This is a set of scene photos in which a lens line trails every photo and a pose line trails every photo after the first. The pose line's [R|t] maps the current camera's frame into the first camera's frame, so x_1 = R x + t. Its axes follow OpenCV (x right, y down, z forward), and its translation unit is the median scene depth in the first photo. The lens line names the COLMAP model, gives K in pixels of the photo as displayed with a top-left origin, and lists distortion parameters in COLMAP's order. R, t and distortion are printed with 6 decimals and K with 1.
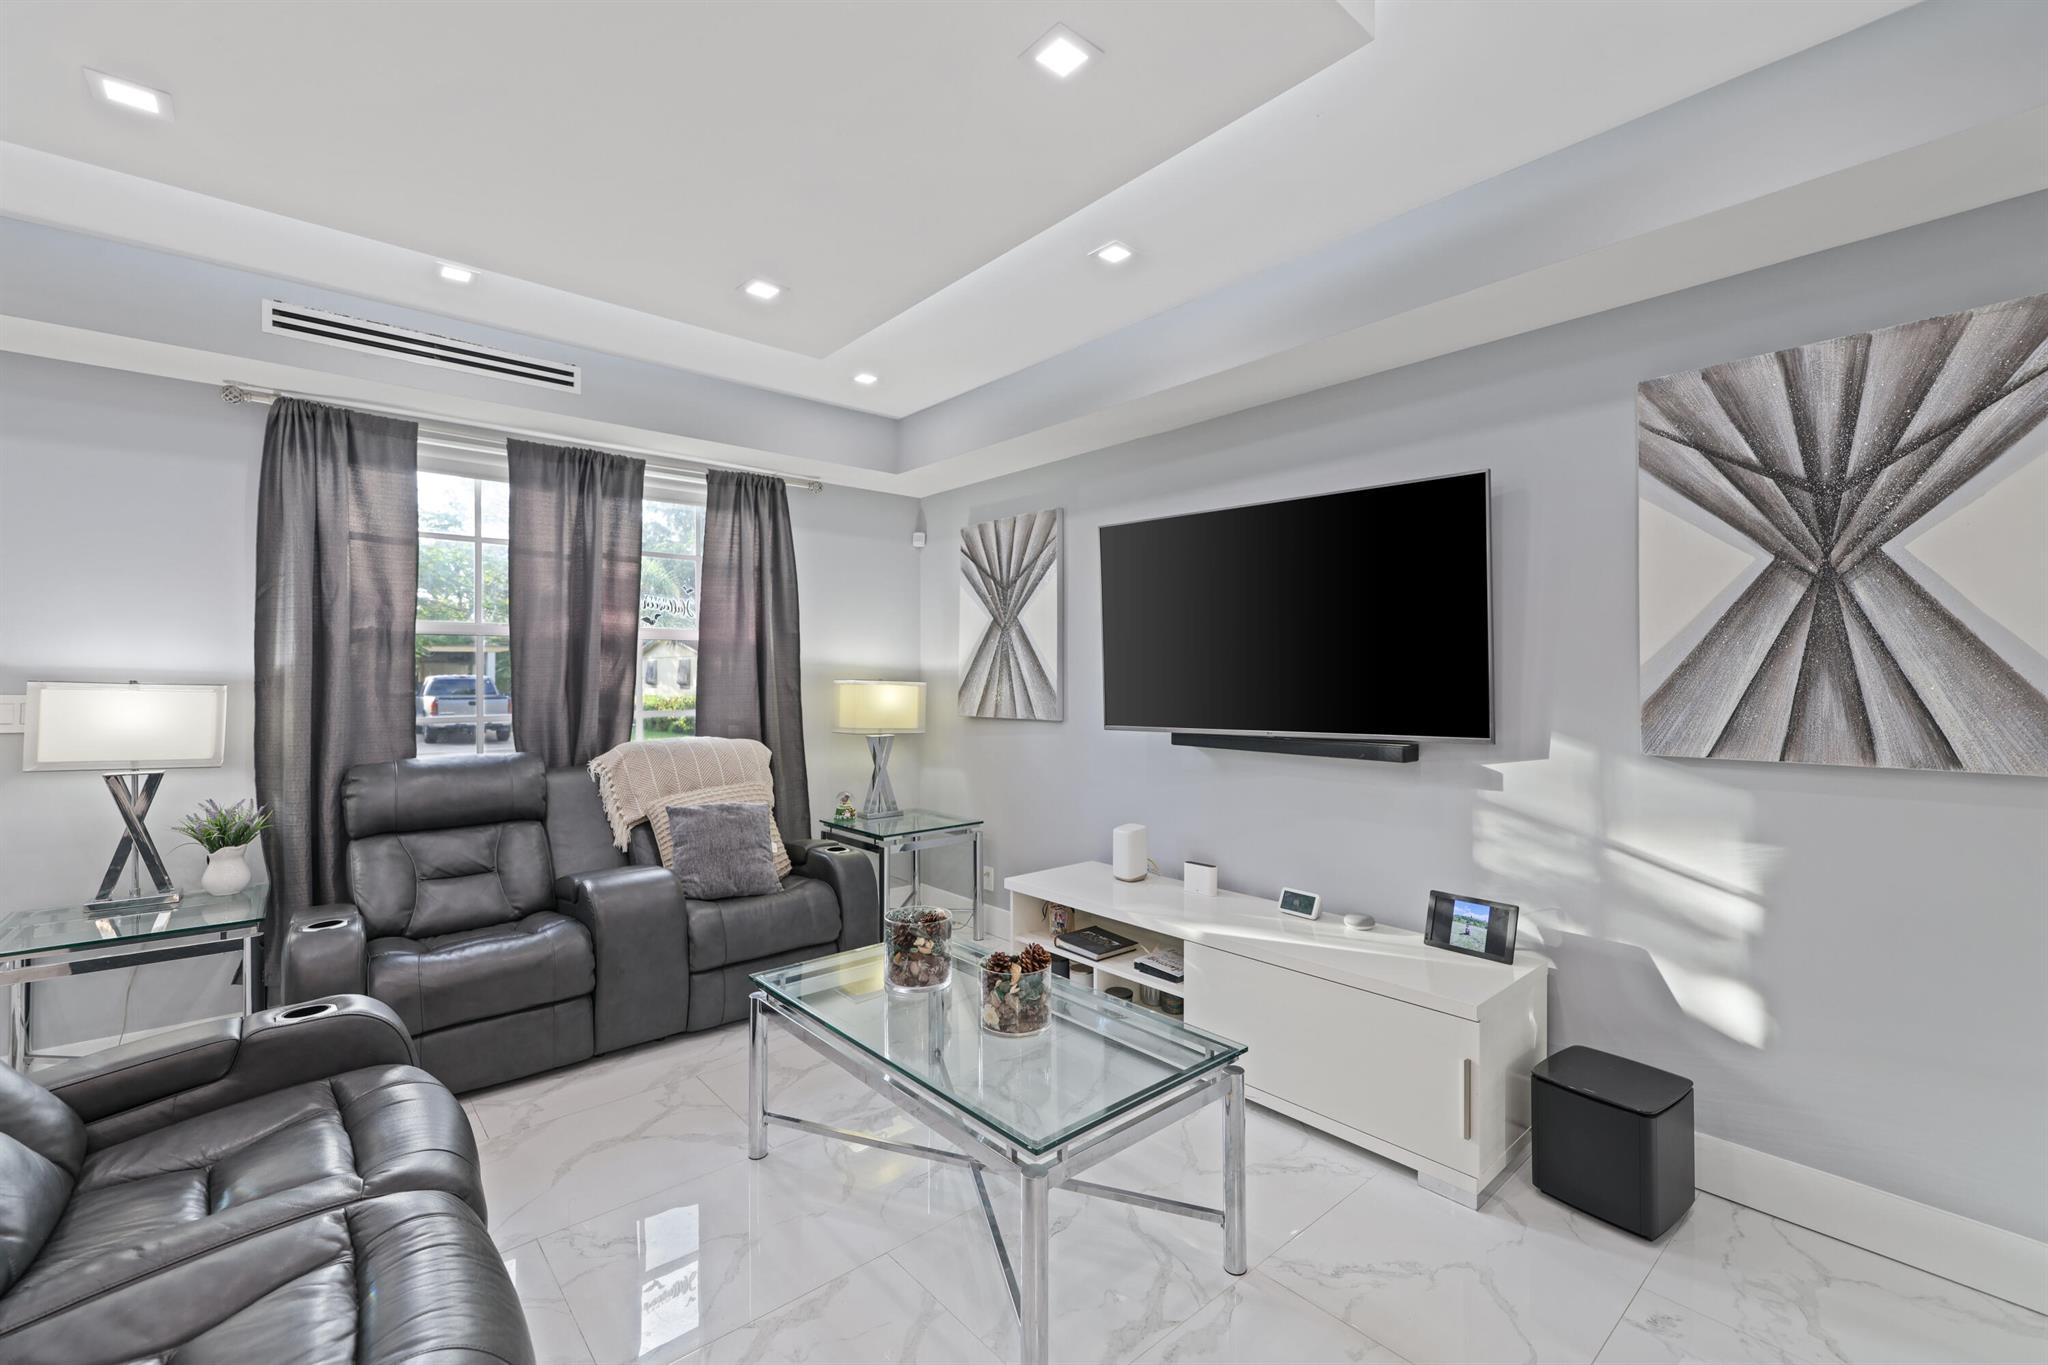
lens RADIAL K [[847.1, 0, 1024.0], [0, 847.1, 682.5], [0, 0, 1]] dist [-0.000563, -0.000058]
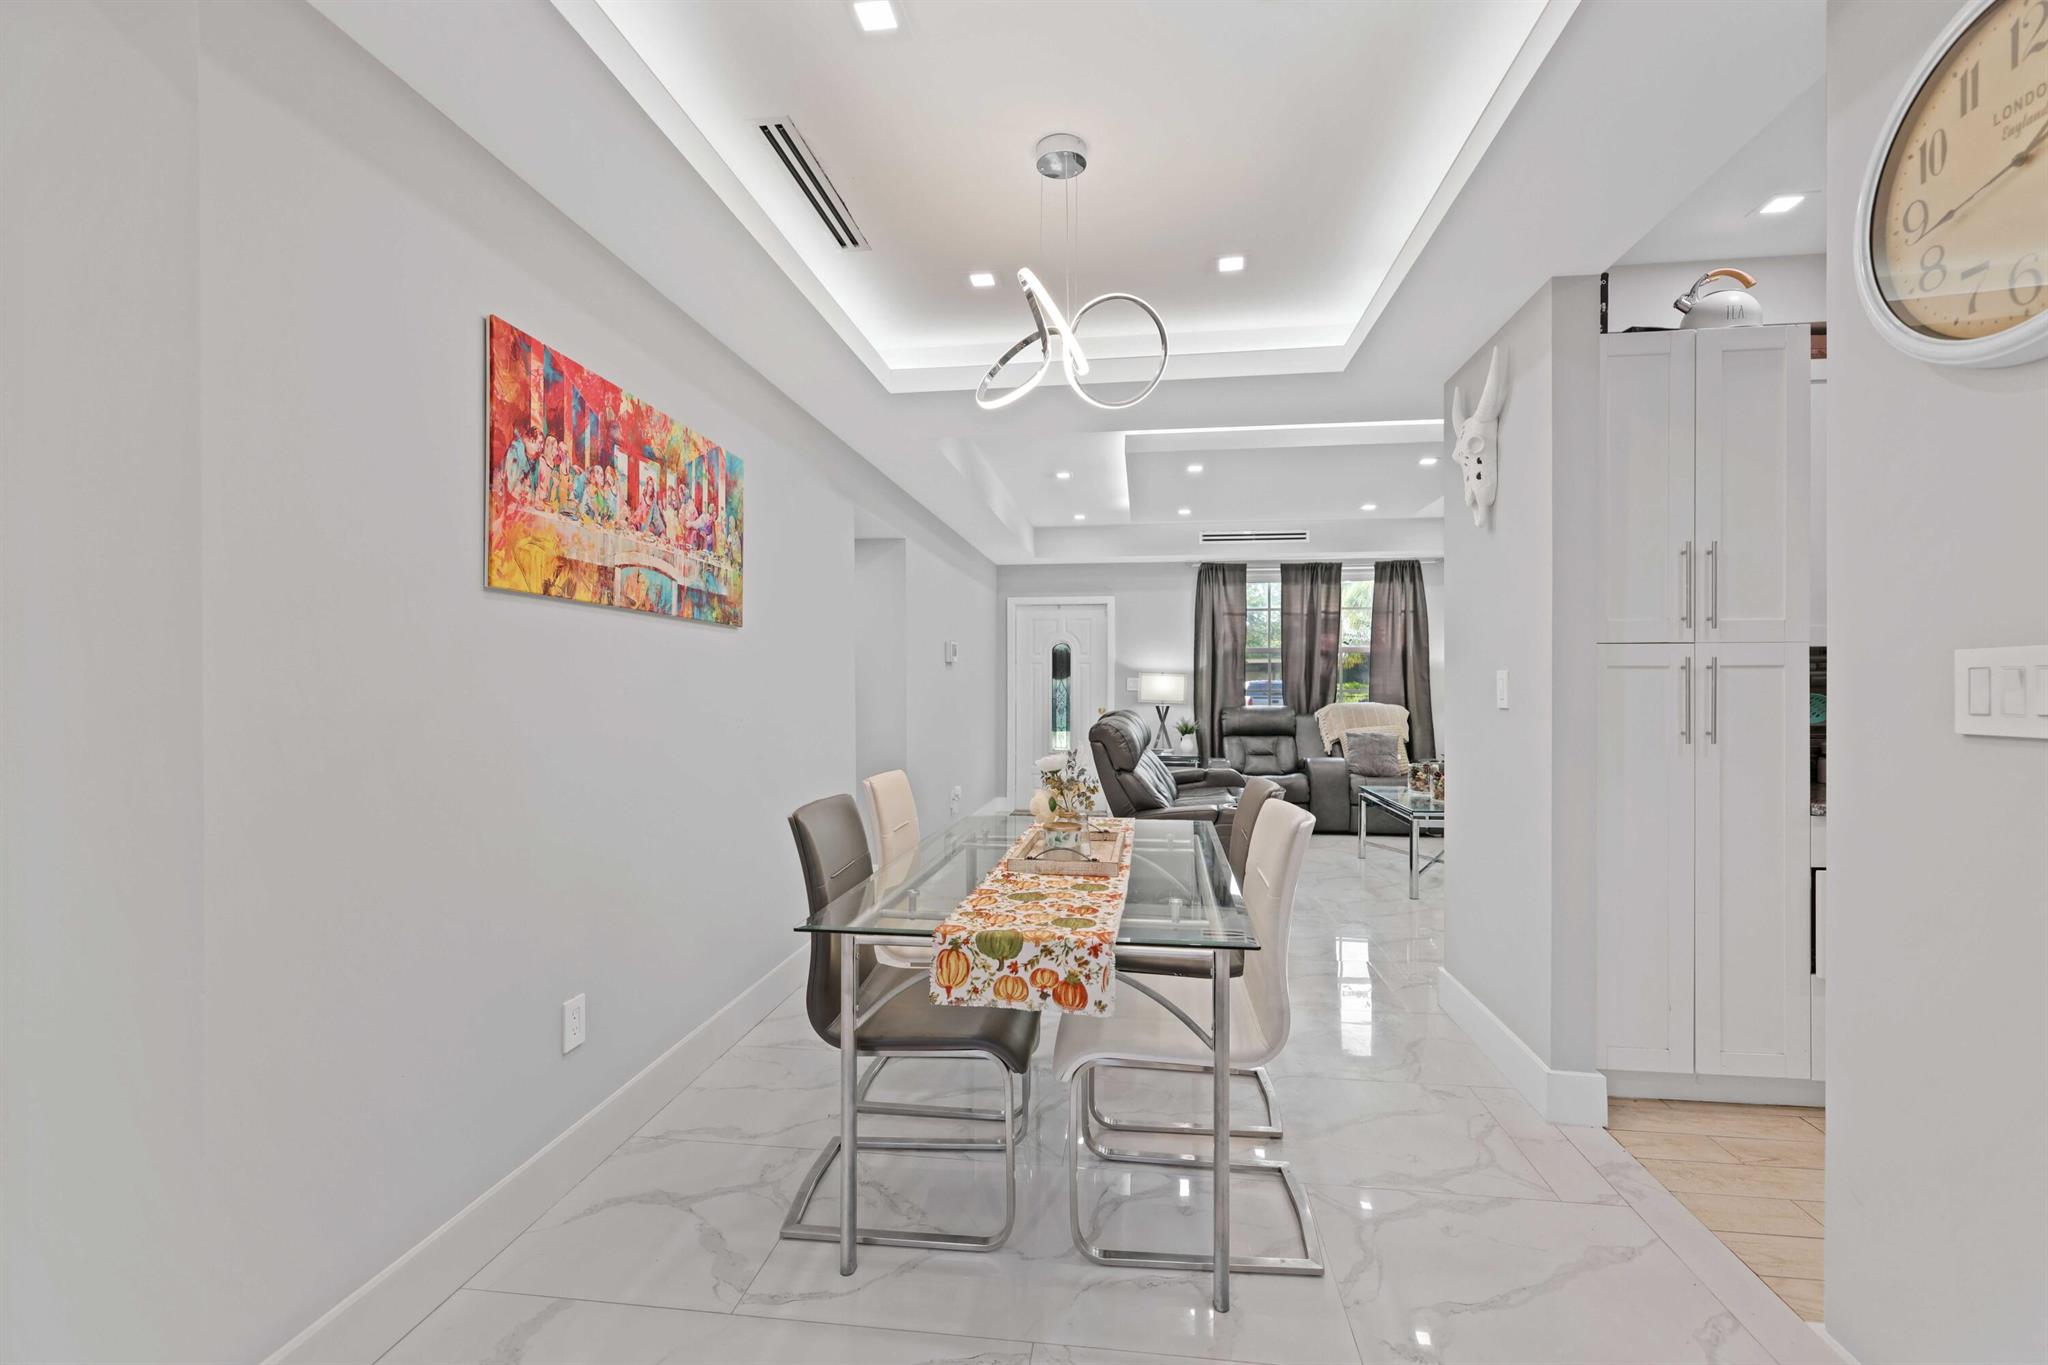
lens RADIAL K [[881.6, 0, 1033.6], [0, 881.6, 682.6], [0, 0, 1]] dist [-0.000229, -0.000007]
pose [[0.660997, -0.002098, -0.750386, 0.693807], [-0.005746, 0.999953, -0.007856, 0.045099], [0.750367, 0.009504, 0.660953, -1.008262]]
